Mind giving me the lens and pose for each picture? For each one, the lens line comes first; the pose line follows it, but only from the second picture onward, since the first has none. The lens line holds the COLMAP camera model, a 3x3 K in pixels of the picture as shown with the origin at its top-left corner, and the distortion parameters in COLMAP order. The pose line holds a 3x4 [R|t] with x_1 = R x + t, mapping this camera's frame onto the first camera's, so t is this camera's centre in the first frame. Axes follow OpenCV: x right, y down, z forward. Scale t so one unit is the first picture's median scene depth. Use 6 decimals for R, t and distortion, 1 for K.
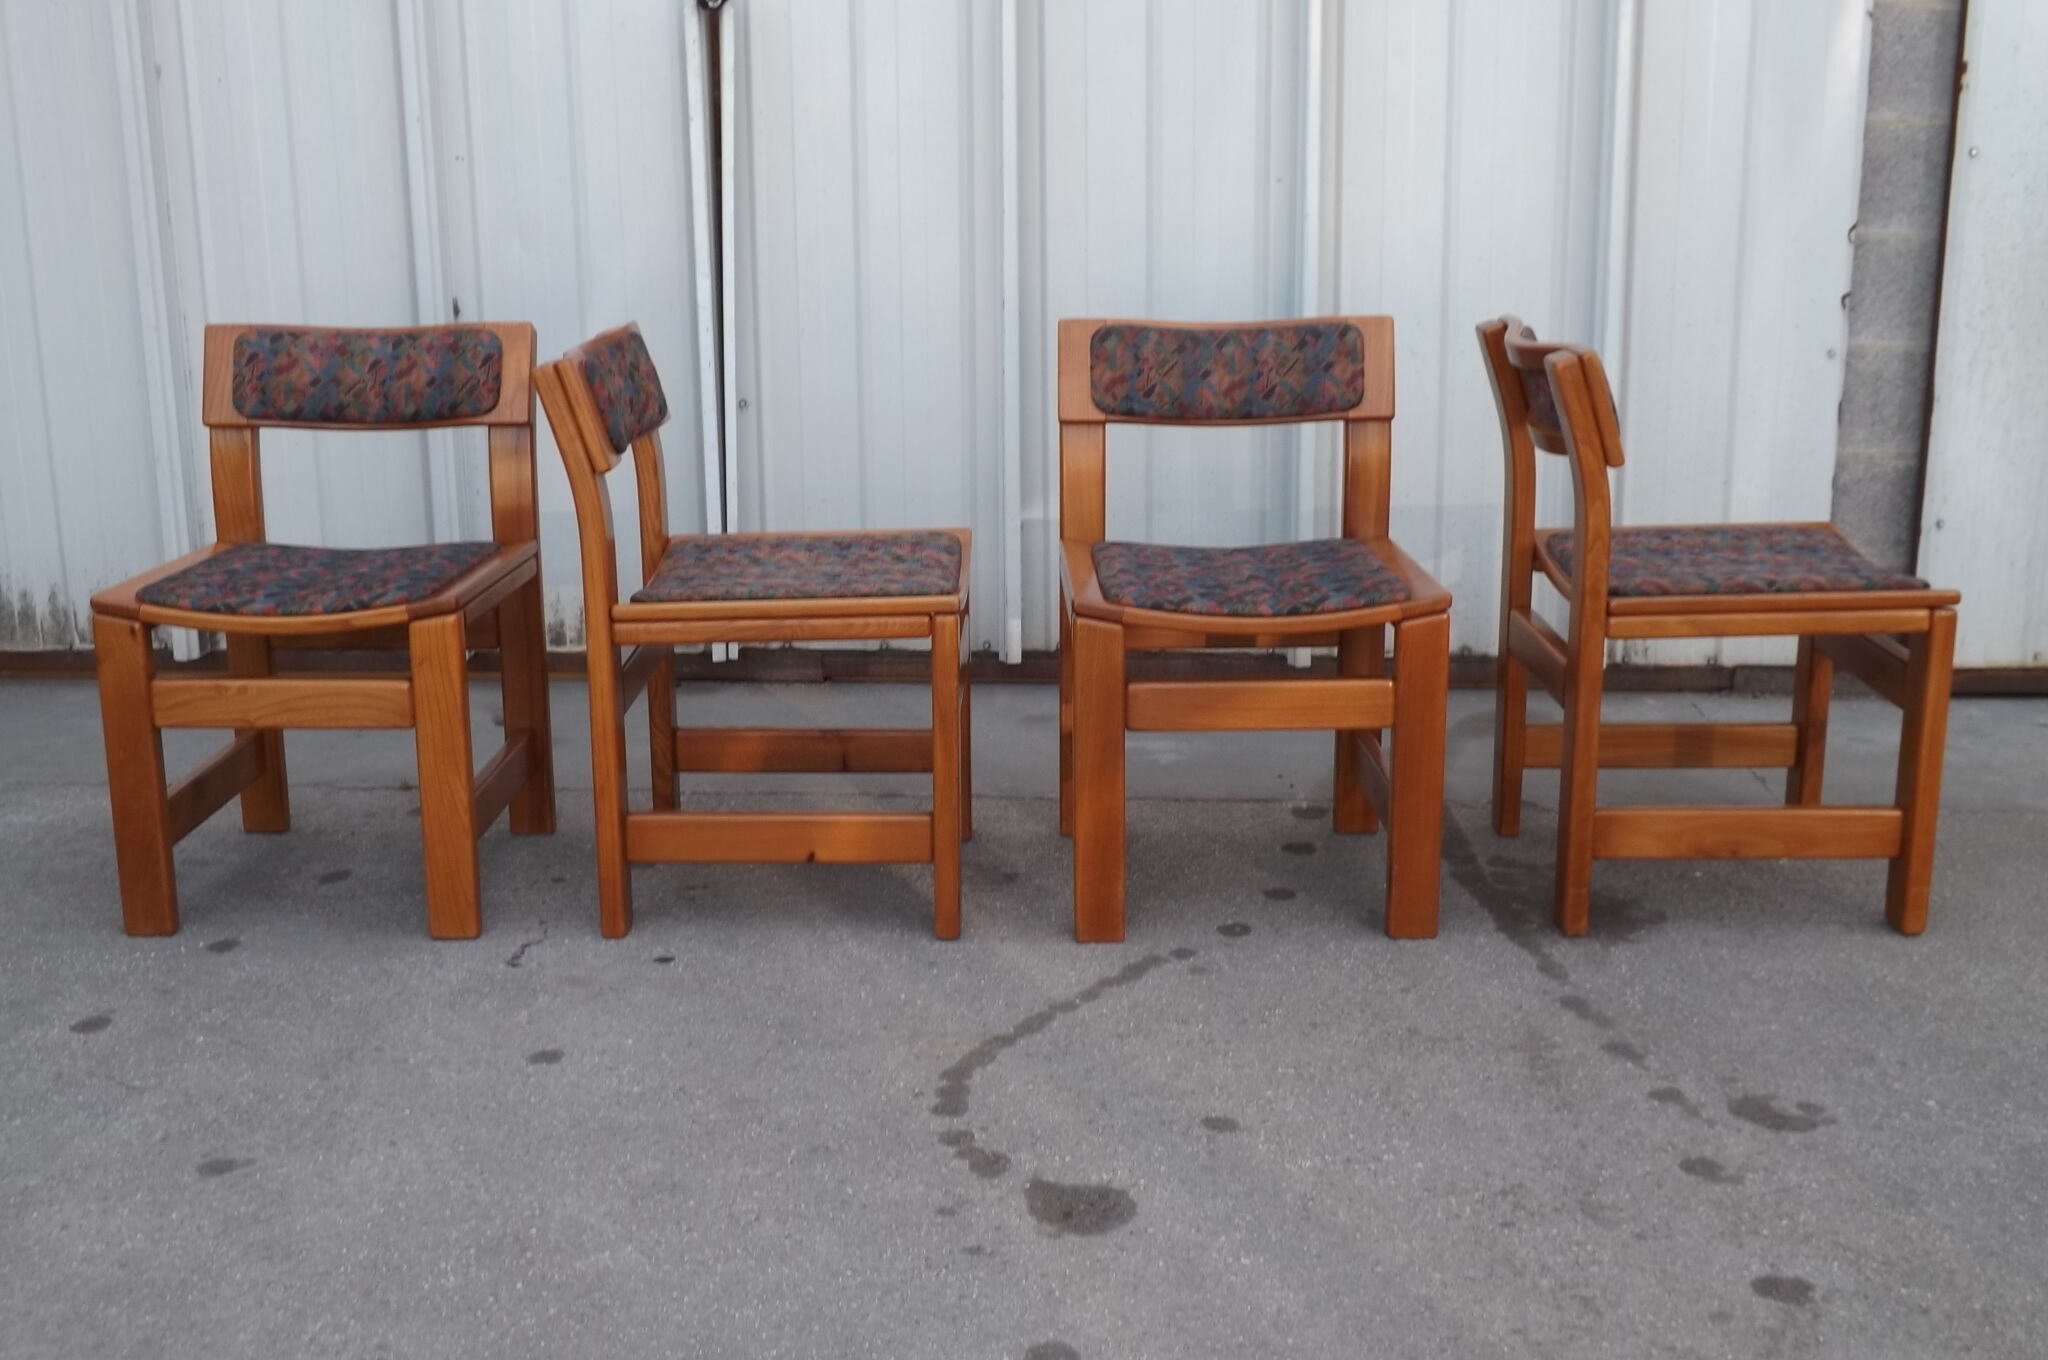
lens RADIAL K [[2275.1, 0, 983.9], [0, 2275.1, 666.9], [0, 0, 1]] dist [0.007066, 0.000000]
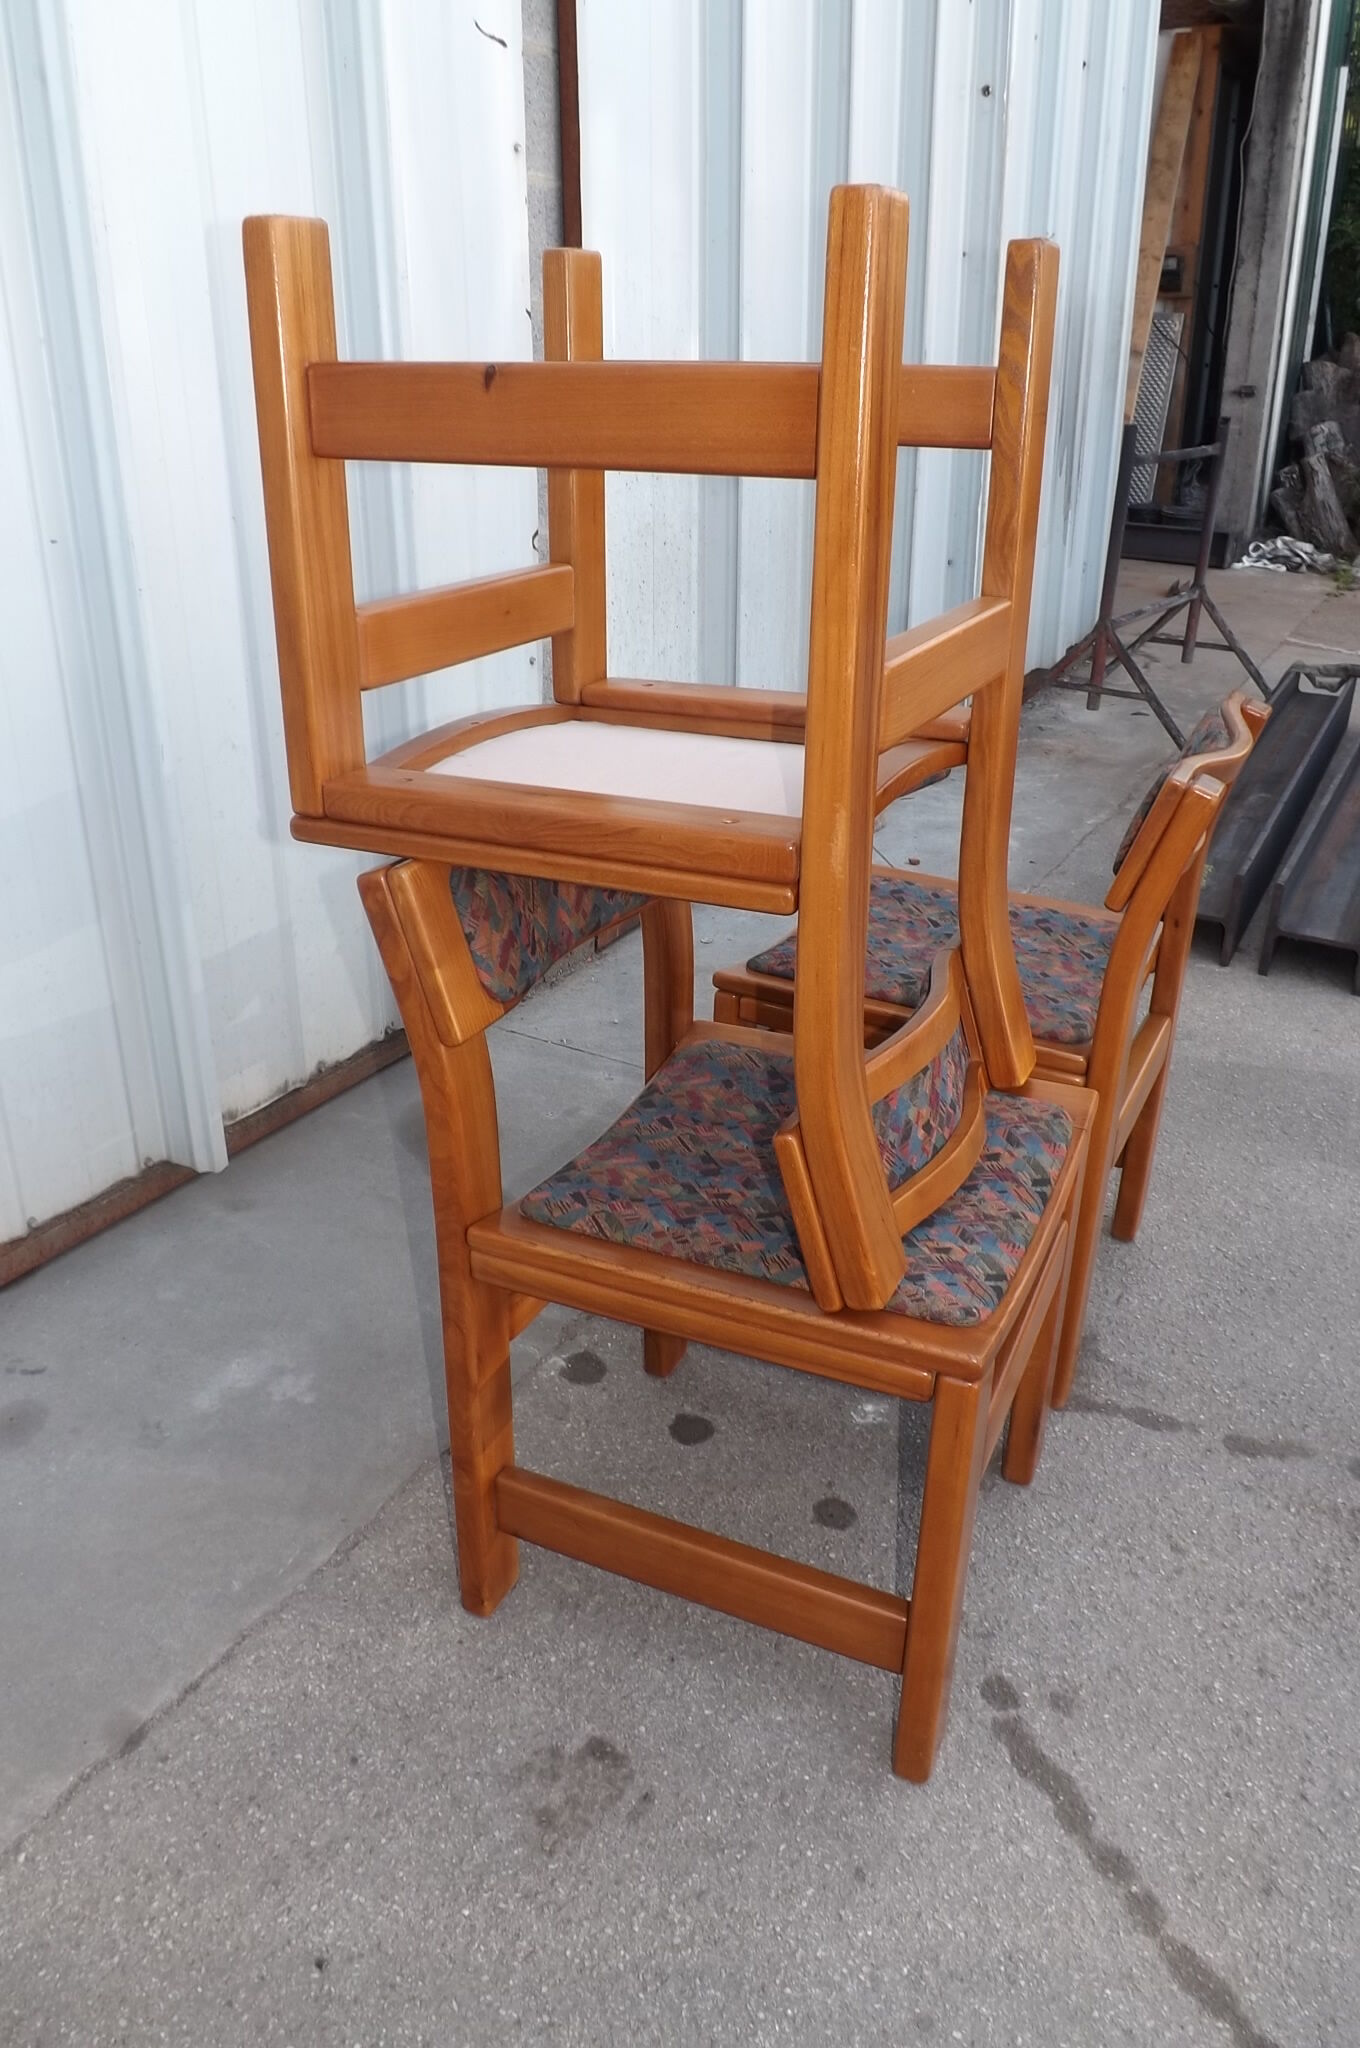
lens RADIAL K [[1464.9, 0, 681.5], [0, 1464.9, 1006.9], [0, 0, 1]] dist [-0.061257, 0.011921]
pose [[0.437030, -0.355117, 0.826376, -0.255461], [0.204531, 0.933927, 0.293168, -0.230297], [-0.875884, 0.040896, 0.480786, 0.857790]]
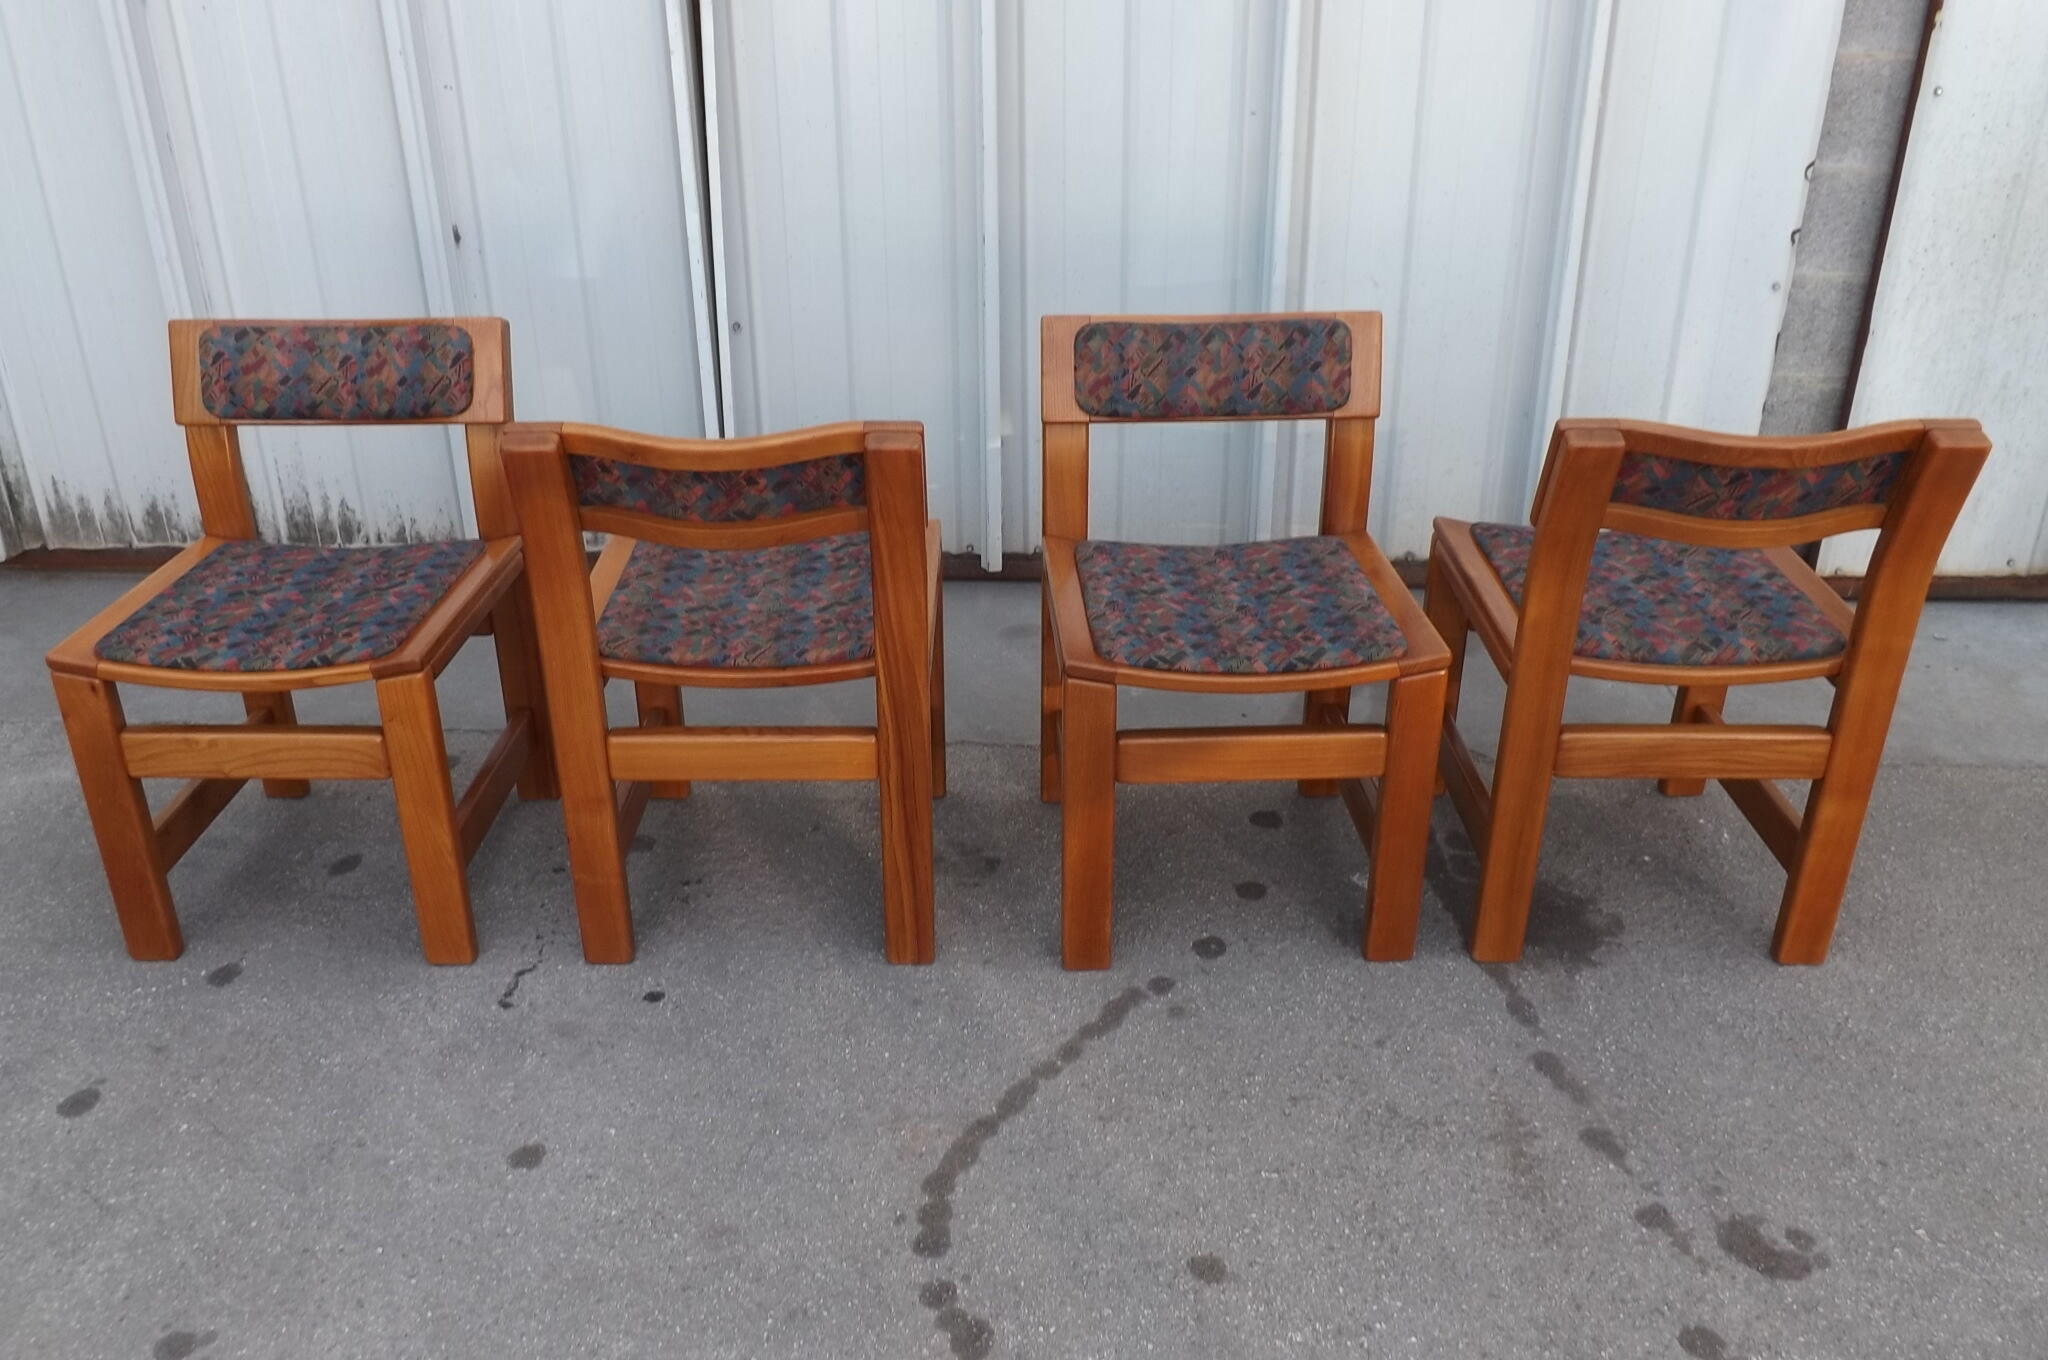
lens RADIAL K [[1670.8, 0, 991.3], [0, 1670.8, 676.3], [0, 0, 1]] dist [-0.011813, 0.005304]
pose [[0.999931, -0.004004, 0.011040, 0.003216], [0.001573, 0.977278, 0.211956, -0.169165], [-0.011638, -0.211924, 0.977217, 0.294950]]
